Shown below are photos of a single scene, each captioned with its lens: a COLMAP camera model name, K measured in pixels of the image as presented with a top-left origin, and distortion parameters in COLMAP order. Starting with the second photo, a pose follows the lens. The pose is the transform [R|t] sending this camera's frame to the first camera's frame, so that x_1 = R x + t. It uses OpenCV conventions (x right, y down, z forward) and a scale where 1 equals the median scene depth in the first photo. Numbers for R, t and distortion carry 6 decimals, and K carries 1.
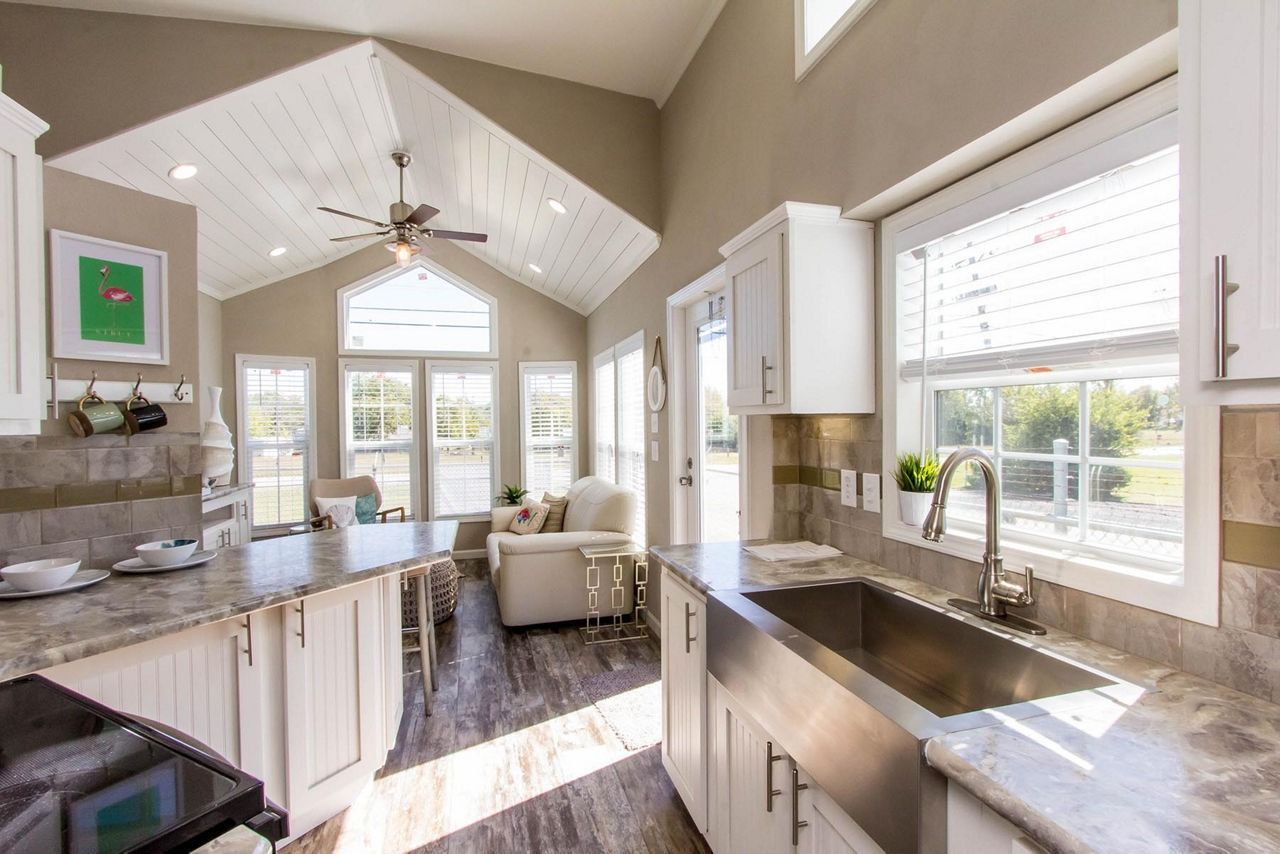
lens RADIAL K [[582.9, 0, 646.7], [0, 582.9, 432.8], [0, 0, 1]] dist [0.004814, -0.001643]
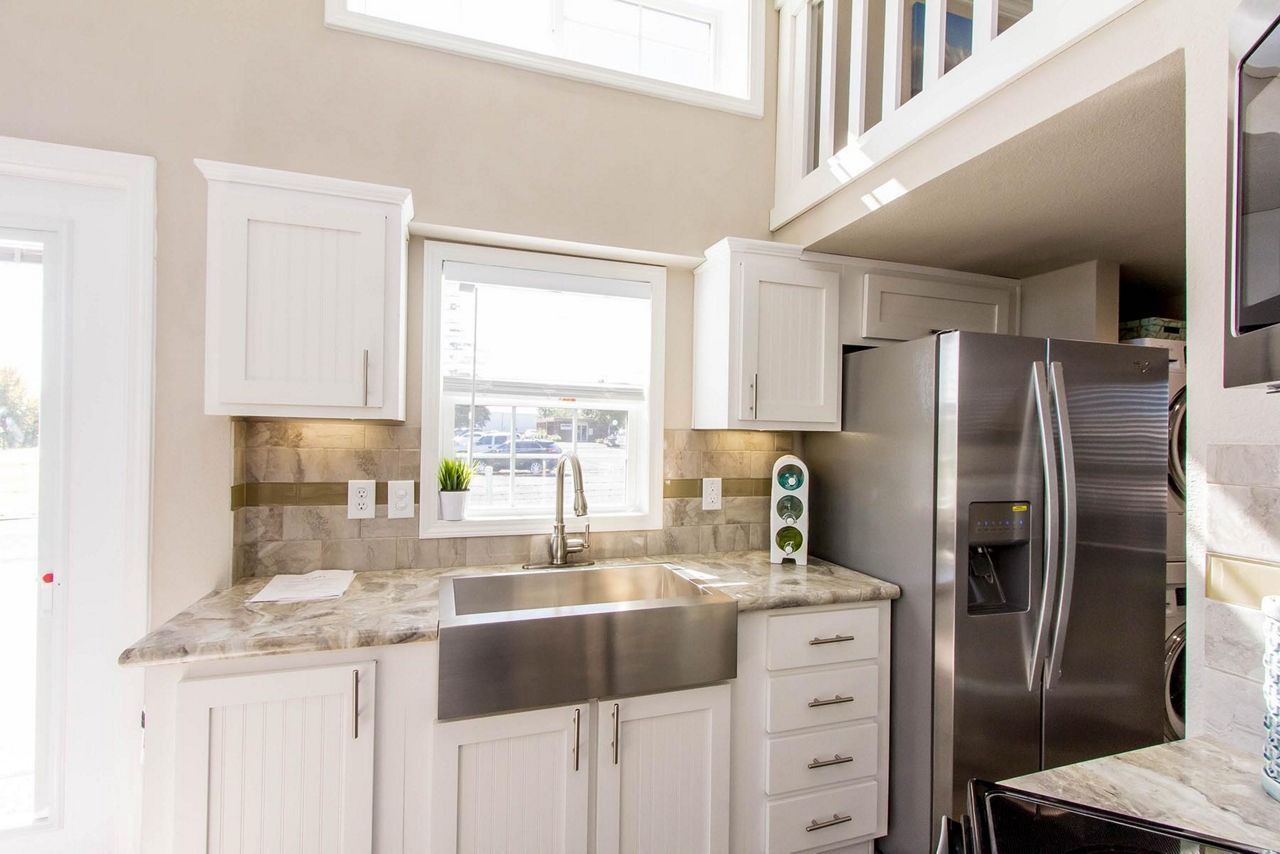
lens RADIAL K [[582.9, 0, 645.6], [0, 582.9, 432.0], [0, 0, 1]] dist [0.004814, -0.001643]
pose [[-0.035192, 0.009815, 0.999332, -0.400151], [0.000274, 0.999952, -0.009812, -0.002521], [-0.999381, -0.000071, -0.035193, 0.380157]]
